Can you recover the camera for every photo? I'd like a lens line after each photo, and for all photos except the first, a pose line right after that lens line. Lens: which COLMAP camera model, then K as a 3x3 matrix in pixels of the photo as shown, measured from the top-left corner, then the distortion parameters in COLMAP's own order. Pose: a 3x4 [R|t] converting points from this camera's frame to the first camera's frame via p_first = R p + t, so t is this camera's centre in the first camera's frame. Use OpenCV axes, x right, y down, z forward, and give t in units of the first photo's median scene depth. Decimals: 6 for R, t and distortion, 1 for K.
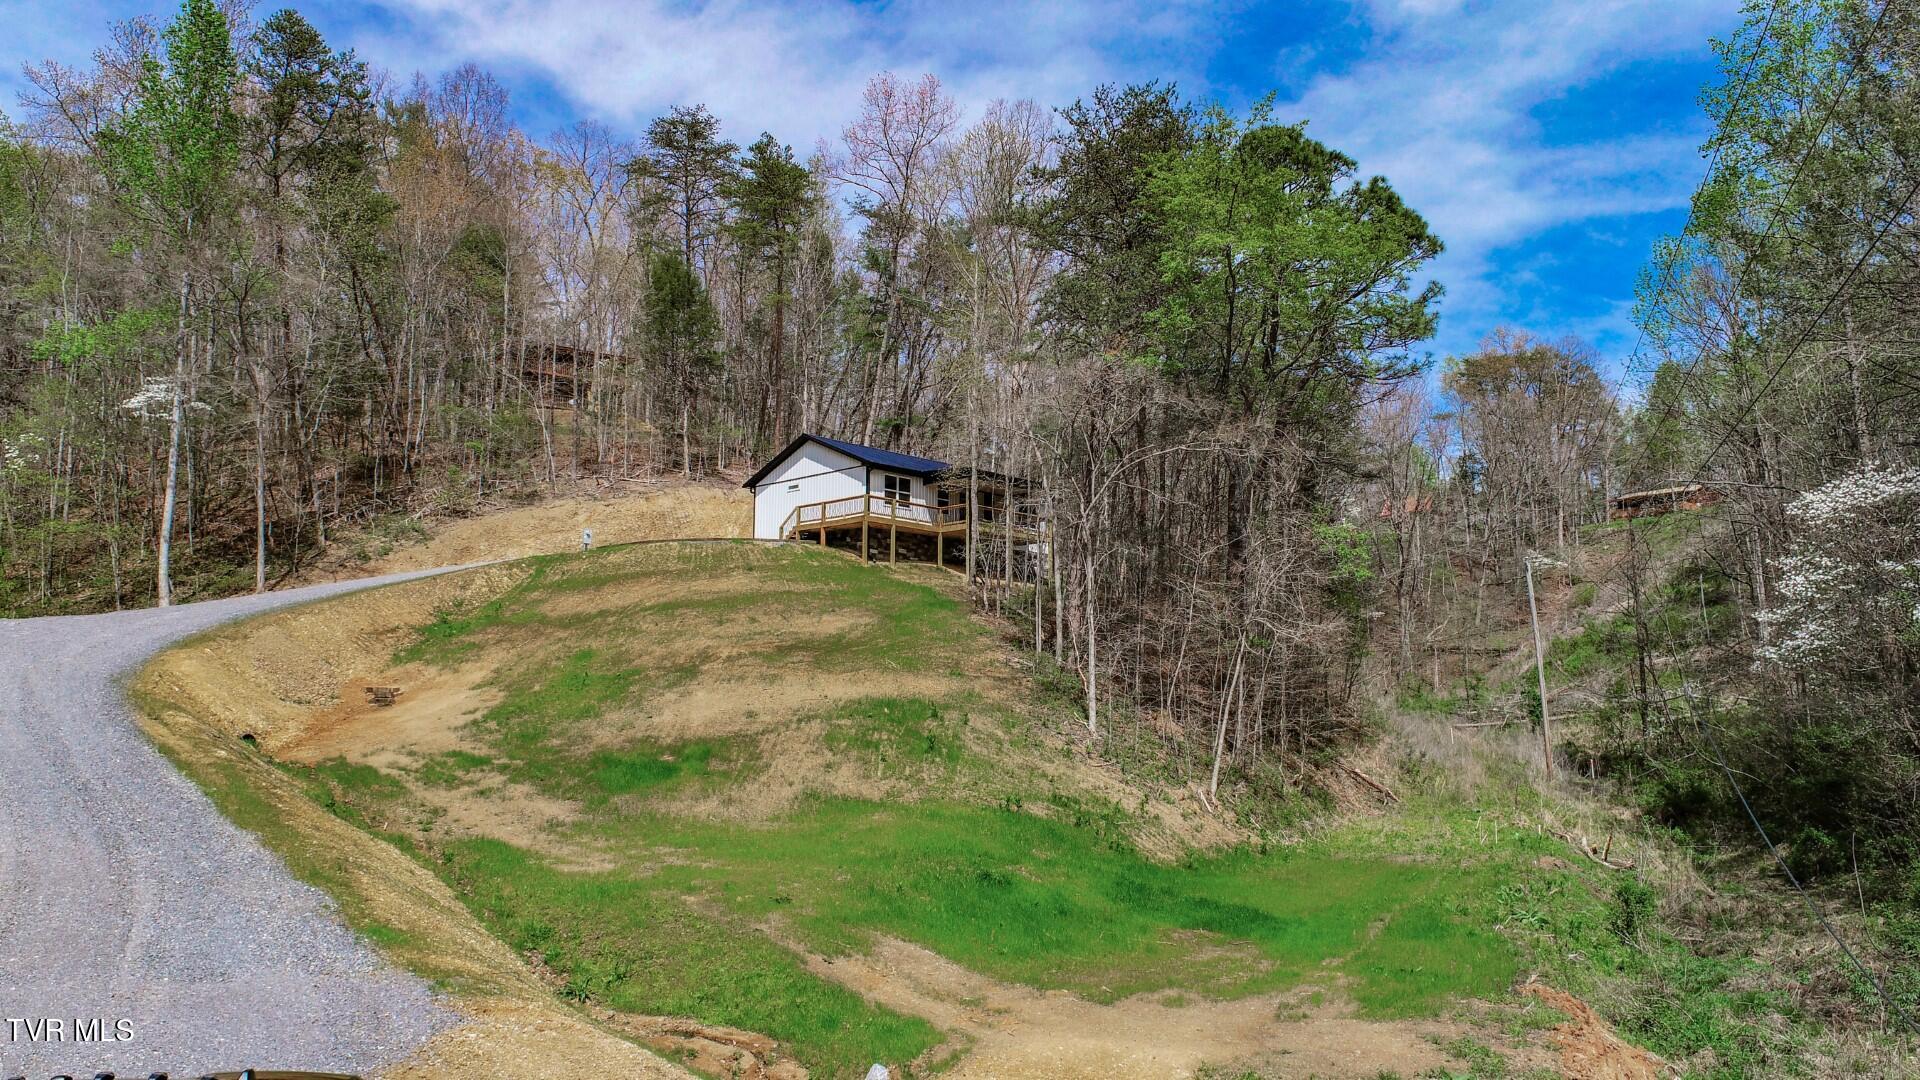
lens RADIAL K [[1355.9, 0, 960.0], [0, 1355.9, 540.0], [0, 0, 1]] dist [-0.000917, 0.003038]
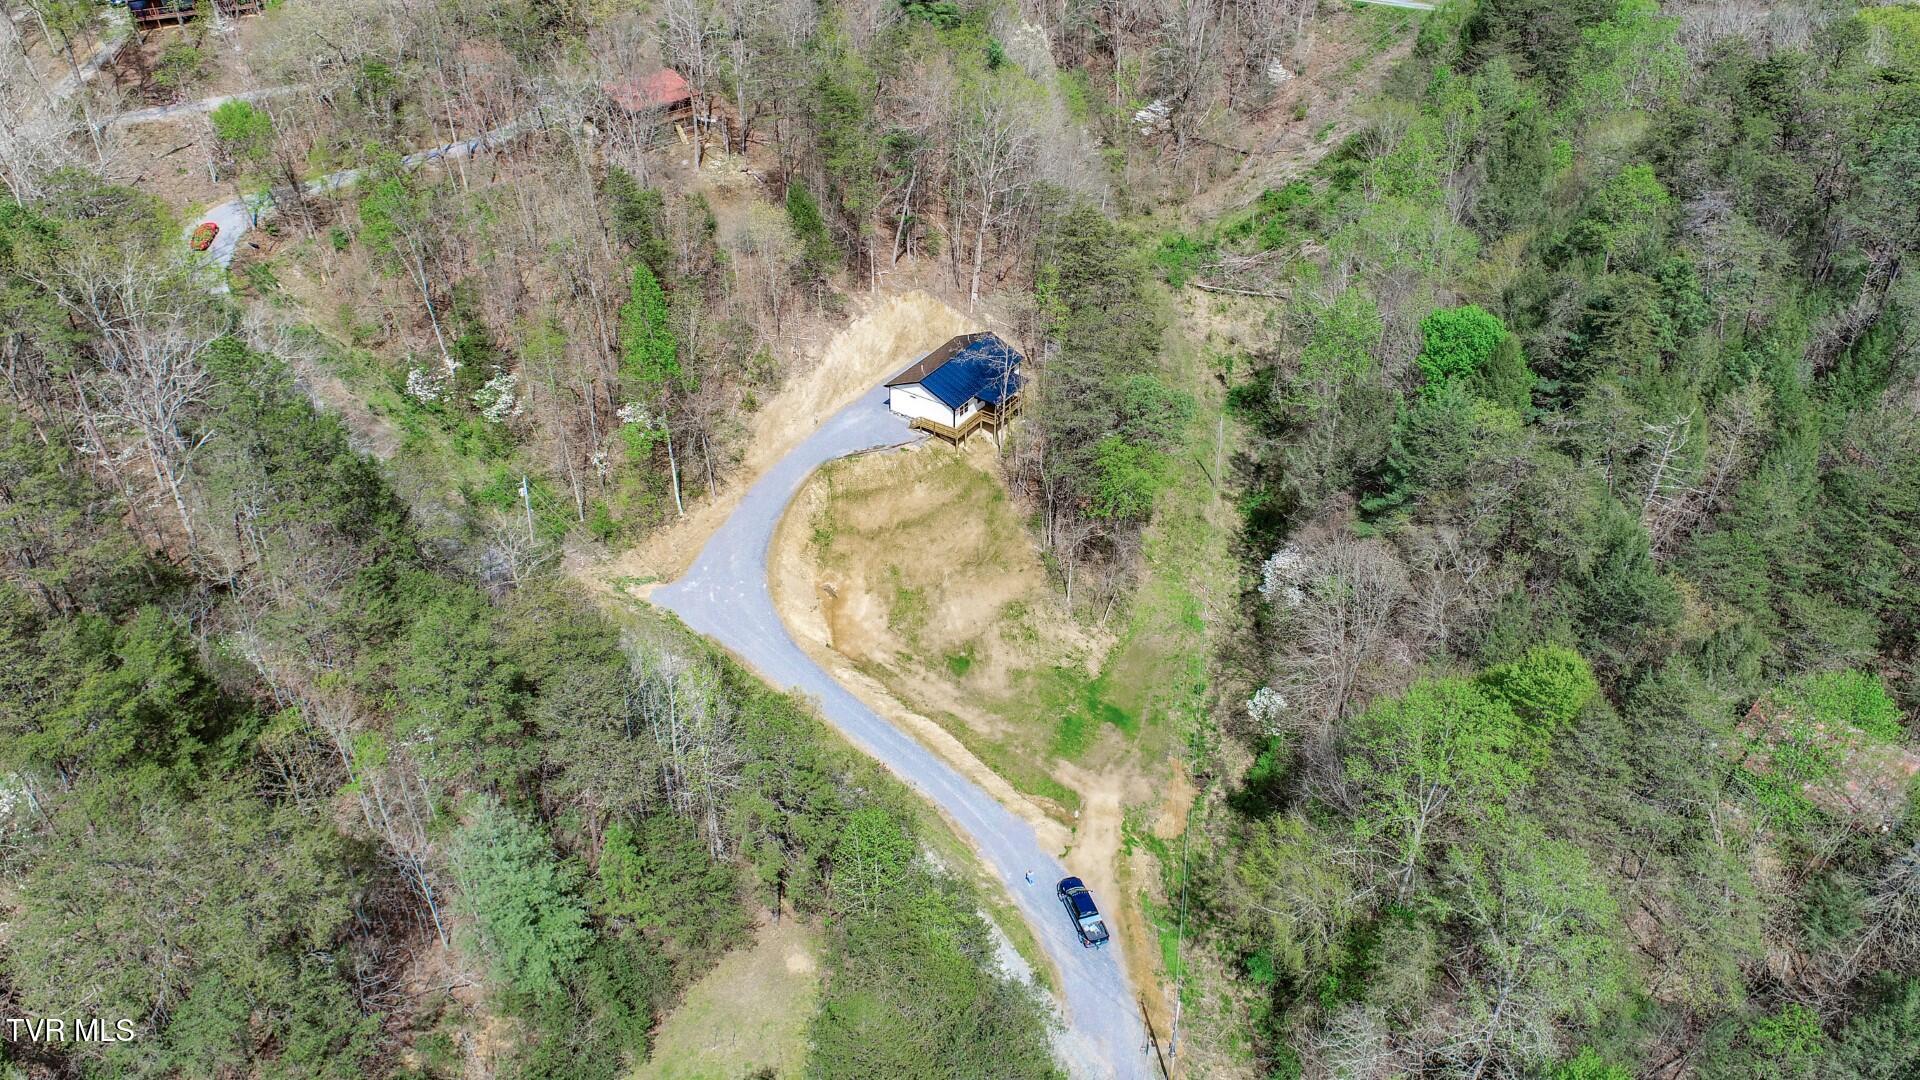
lens RADIAL K [[1318.9, 0, 960.0], [0, 1318.9, 540.0], [0, 0, 1]] dist [-0.006095, 0.004243]
pose [[0.982293, -0.104695, 0.155370, -0.583618], [-0.032276, 0.722328, 0.690798, -1.955558], [-0.184551, -0.683580, 0.706158, -0.996884]]
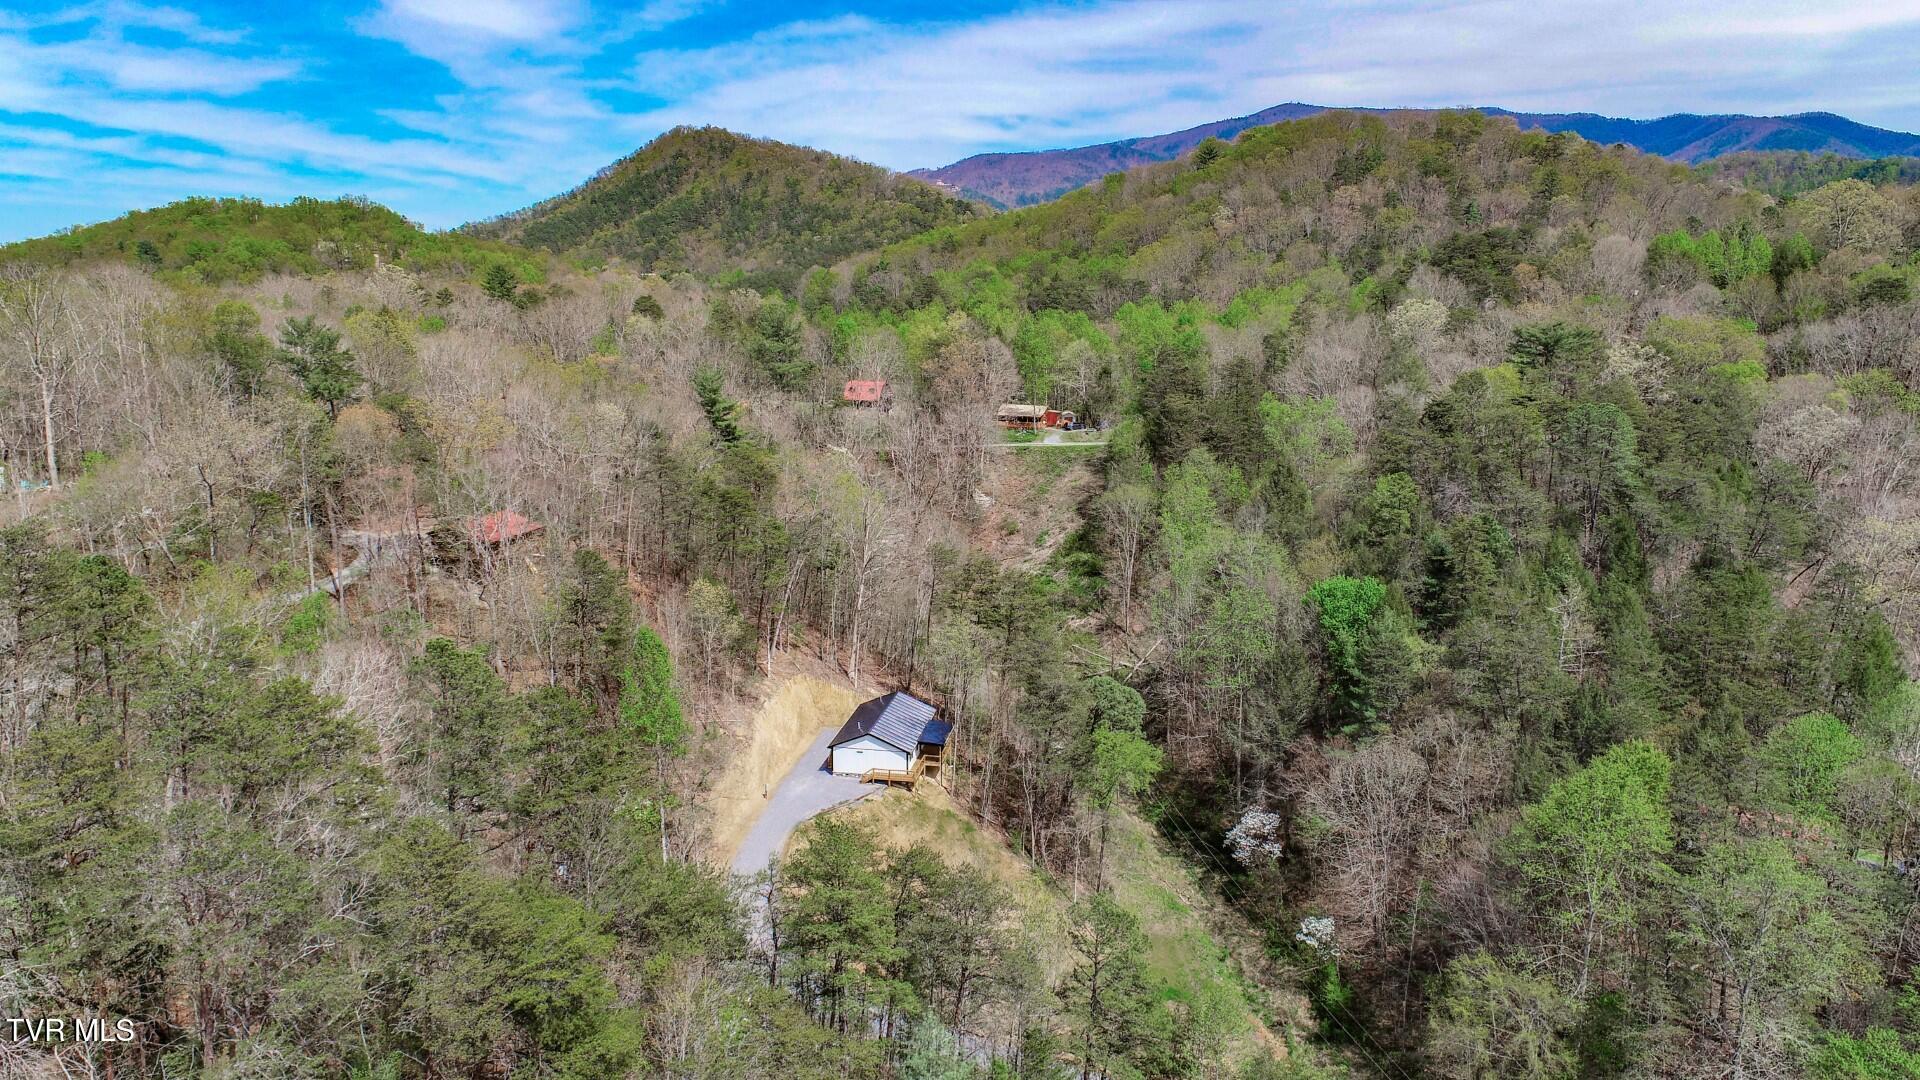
lens RADIAL K [[1318.9, 0, 960.0], [0, 1318.9, 540.0], [0, 0, 1]] dist [-0.006095, 0.004243]
pose [[0.832964, -0.124046, 0.539243, -1.611988], [-0.075256, 0.940095, 0.332504, -1.597322], [-0.548185, -0.317545, 0.773730, -0.968184]]
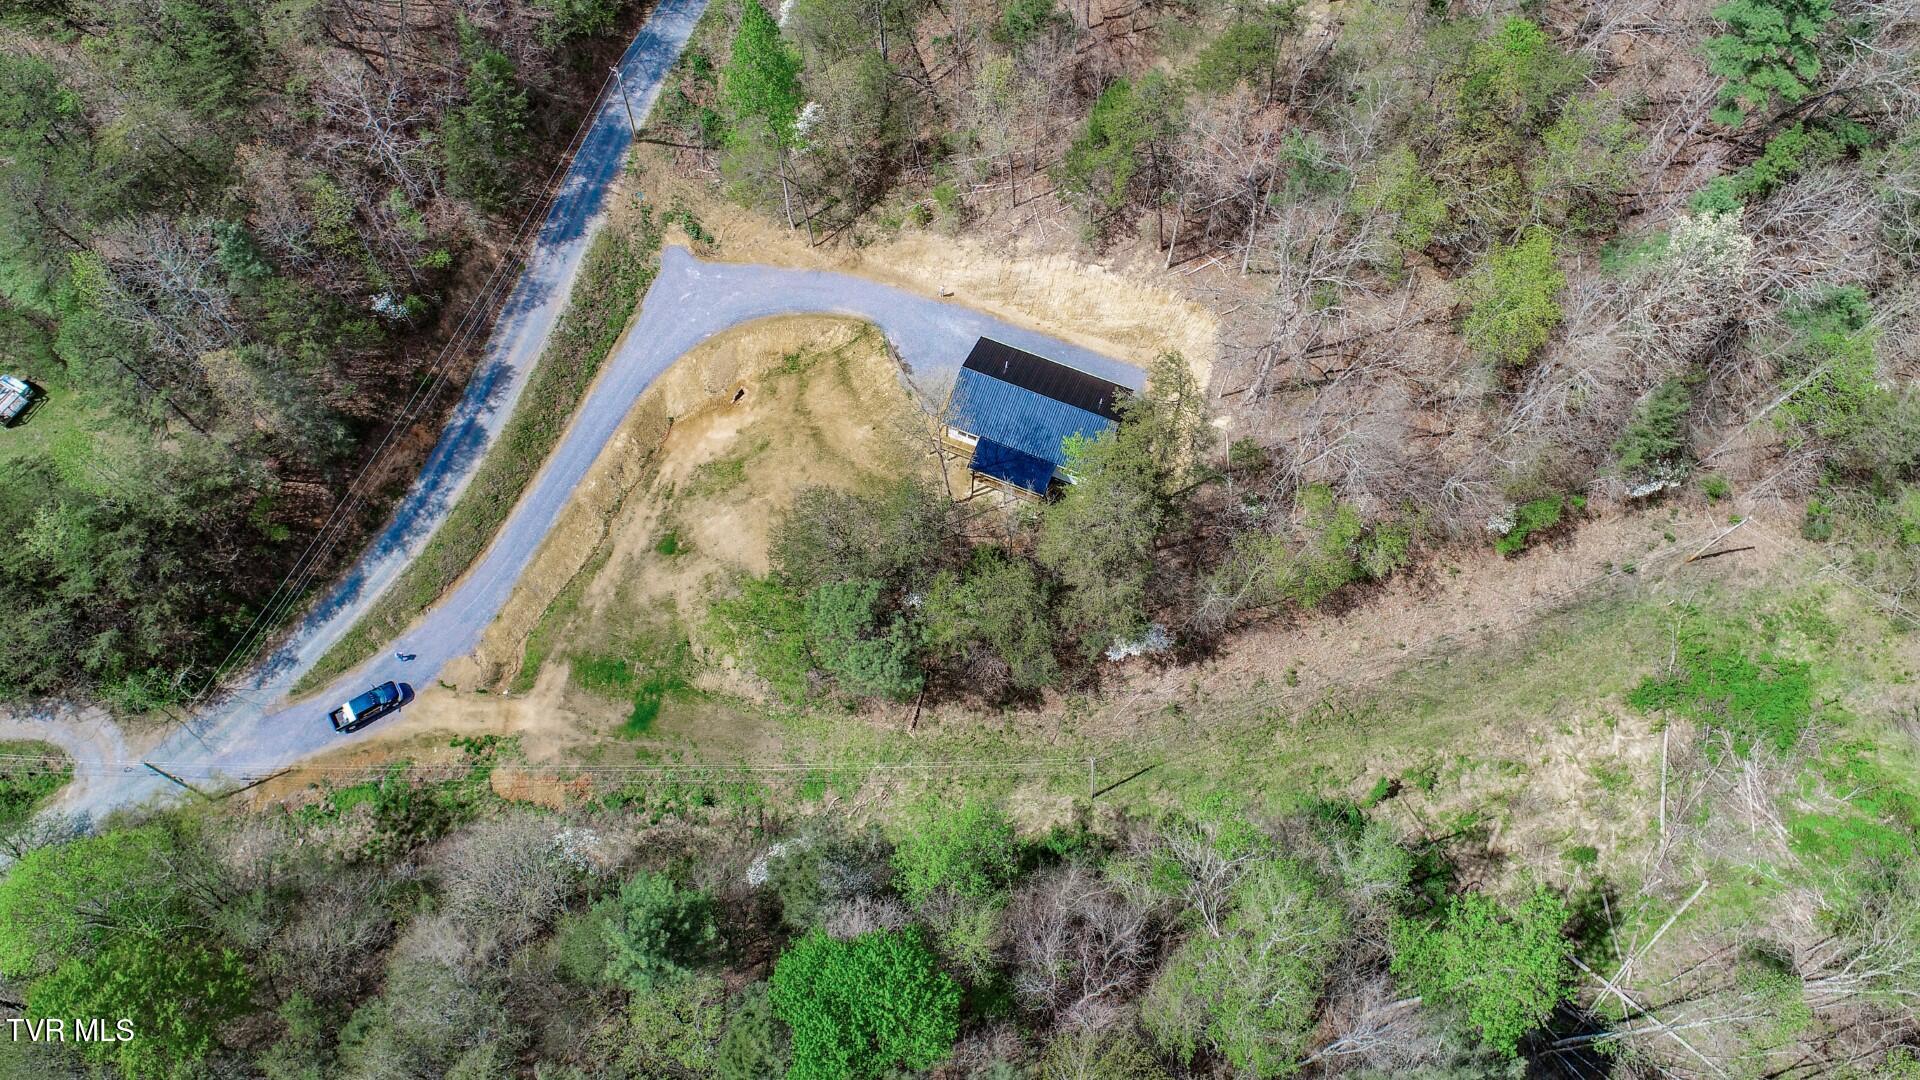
lens RADIAL K [[1318.9, 0, 960.0], [0, 1318.9, 540.0], [0, 0, 1]] dist [-0.006095, 0.004243]
pose [[0.372117, 0.843394, -0.387575, 1.041833], [0.133423, 0.364622, 0.921547, -2.221466], [0.918546, -0.394635, 0.023154, 1.242984]]
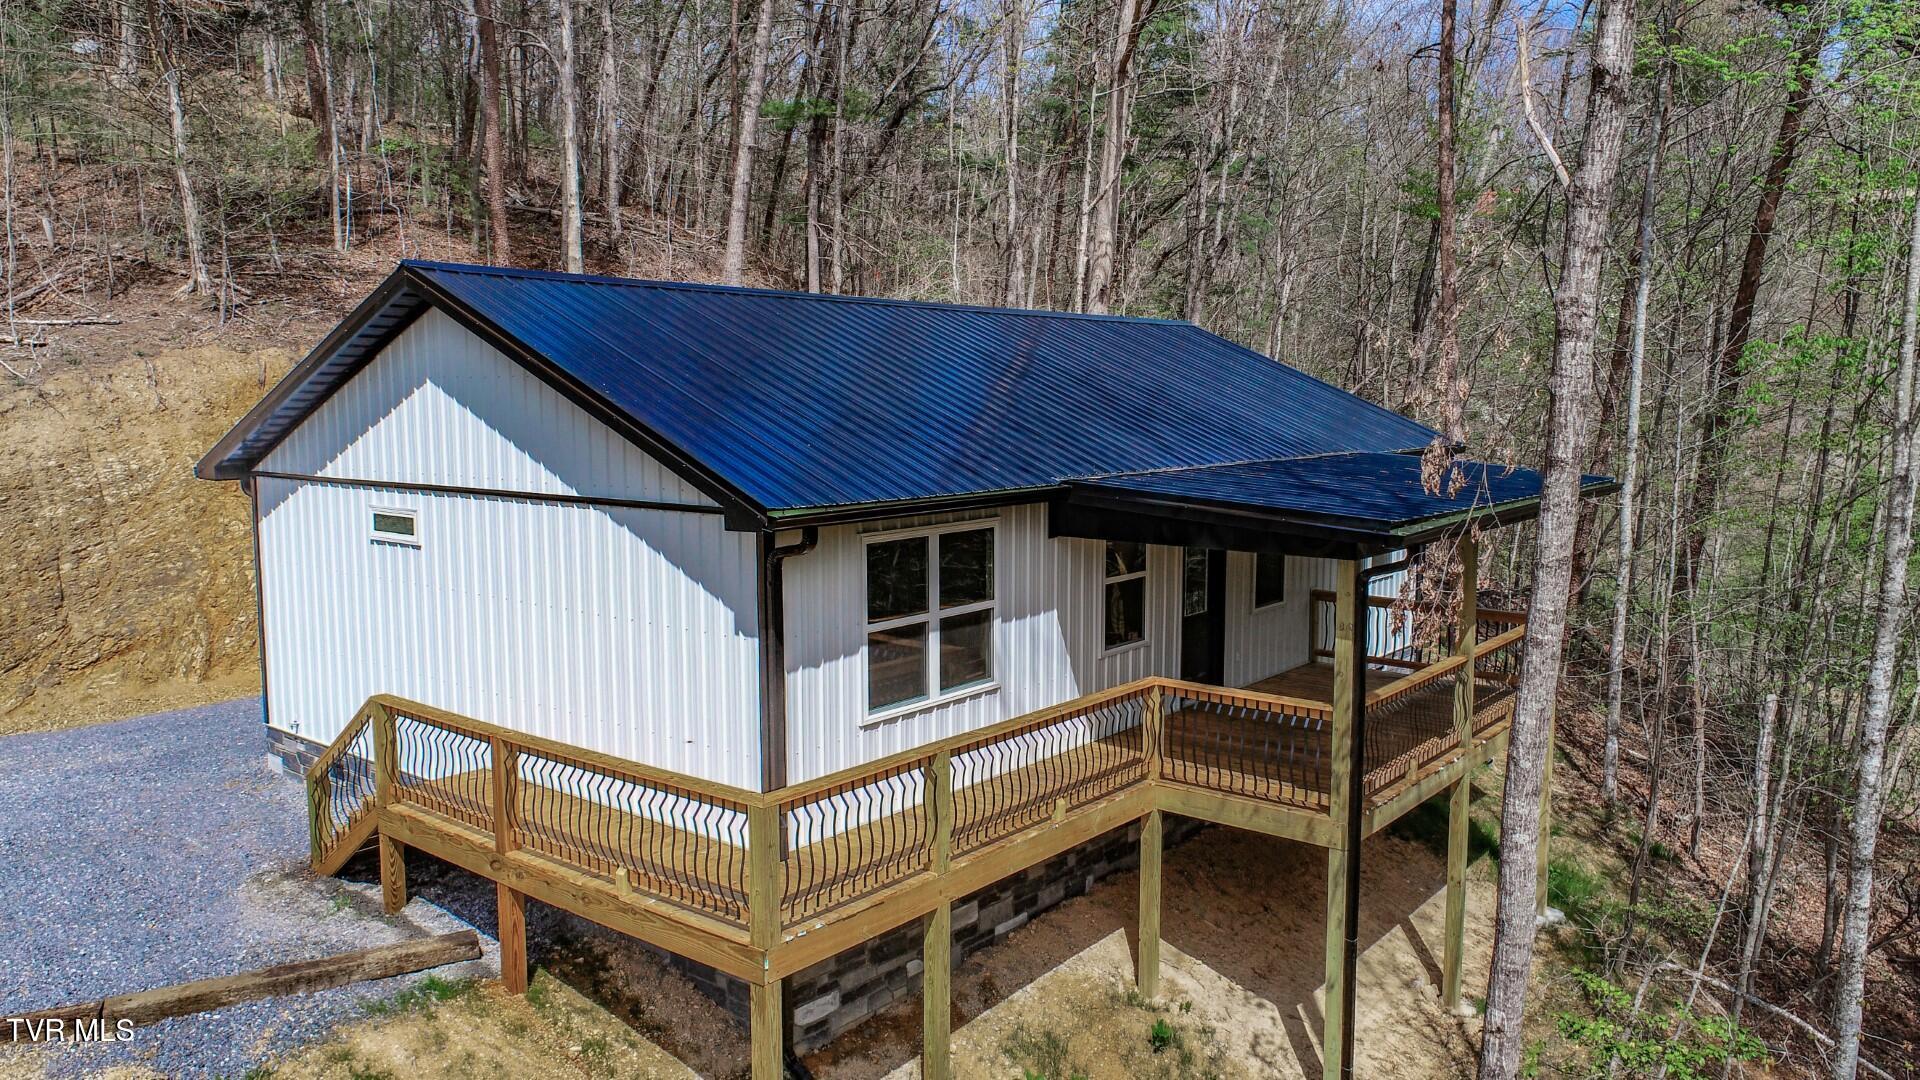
lens RADIAL K [[1333.1, 0, 960.0], [0, 1333.1, 540.0], [0, 0, 1]] dist [-0.019393, 0.006202]
pose [[0.996017, -0.016081, 0.087699, -0.080317], [-0.006077, 0.969069, 0.246715, -0.124187], [-0.088954, -0.246266, 0.965112, 1.149087]]
